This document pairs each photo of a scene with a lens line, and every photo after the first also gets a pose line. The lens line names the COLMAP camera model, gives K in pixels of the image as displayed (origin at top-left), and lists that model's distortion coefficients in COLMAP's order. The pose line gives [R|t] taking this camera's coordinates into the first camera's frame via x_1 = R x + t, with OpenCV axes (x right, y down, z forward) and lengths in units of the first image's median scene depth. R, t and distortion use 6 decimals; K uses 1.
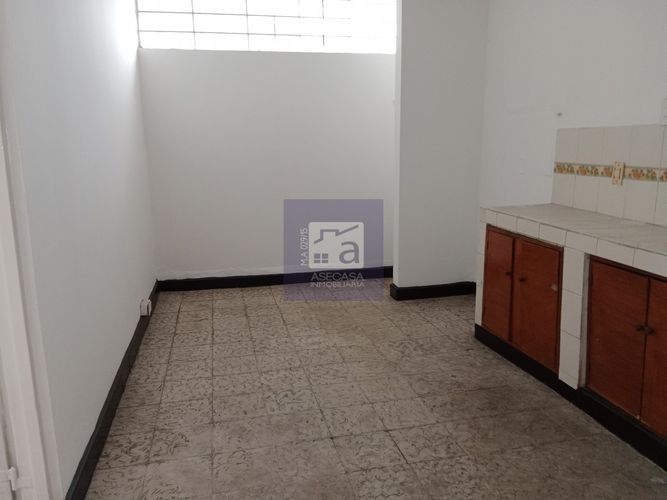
lens RADIAL K [[512.7, 0, 336.9], [0, 512.7, 252.3], [0, 0, 1]] dist [0.025716, -0.050041]
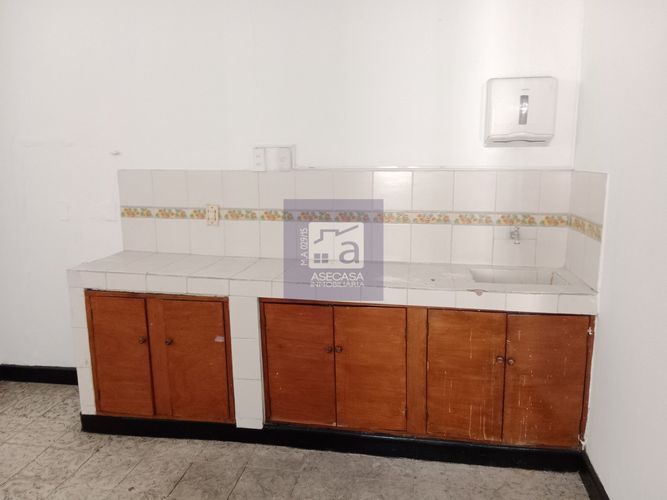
lens RADIAL K [[512.7, 0, 336.3], [0, 512.7, 246.5], [0, 0, 1]] dist [0.025716, -0.050041]
pose [[0.388234, -0.147358, 0.909703, -0.321893], [0.187152, 0.979170, 0.078739, -0.128440], [-0.902357, 0.139684, 0.407725, 0.362654]]
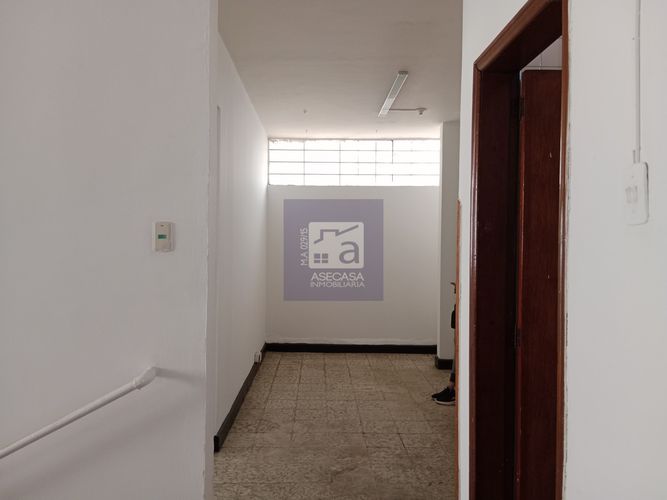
lens RADIAL K [[512.7, 0, 333.5], [0, 512.7, 247.2], [0, 0, 1]] dist [0.025716, -0.050041]
pose [[0.978969, 0.025354, -0.202427, 0.175431], [-0.063264, 0.981061, -0.183076, 0.069920], [0.193951, 0.192032, 0.962033, -0.583575]]
